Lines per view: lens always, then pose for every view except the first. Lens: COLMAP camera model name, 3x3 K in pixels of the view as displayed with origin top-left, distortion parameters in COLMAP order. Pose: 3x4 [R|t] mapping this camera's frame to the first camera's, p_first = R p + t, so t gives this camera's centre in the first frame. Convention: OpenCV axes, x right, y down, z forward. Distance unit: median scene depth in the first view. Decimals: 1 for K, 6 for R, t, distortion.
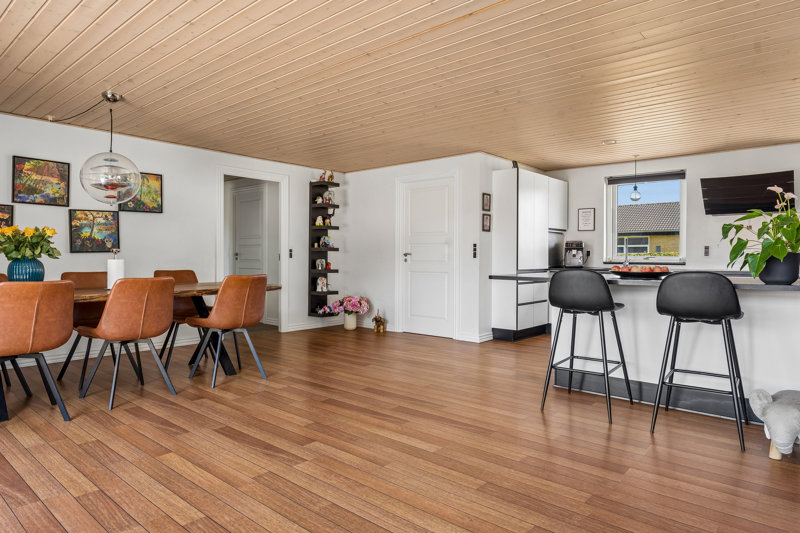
lens RADIAL K [[489.9, 0, 400.4], [0, 489.9, 253.9], [0, 0, 1]] dist [0.000213, 0.000492]
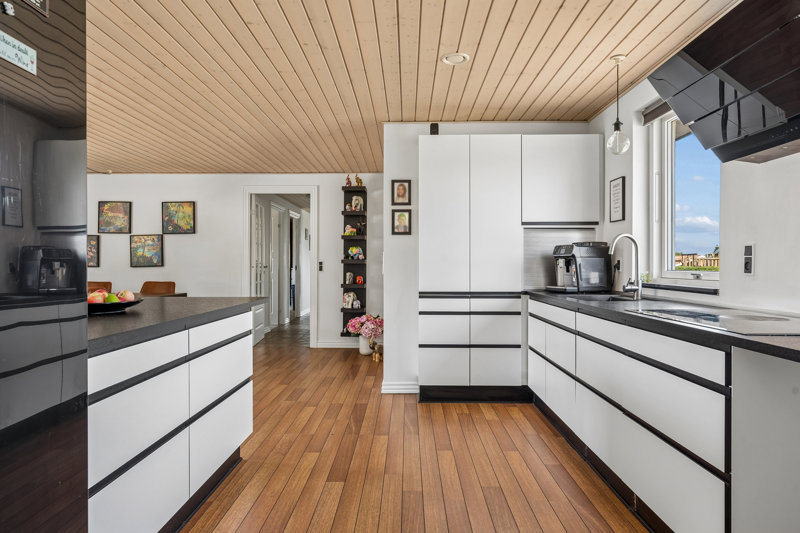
lens RADIAL K [[506.2, 0, 401.5], [0, 506.2, 285.4], [0, 0, 1]] dist [-0.000298, -0.000207]
pose [[0.645213, 0.027375, -0.763512, 0.793706], [0.007469, 0.999084, 0.042133, -0.004598], [0.763966, -0.032888, 0.644418, 0.583647]]
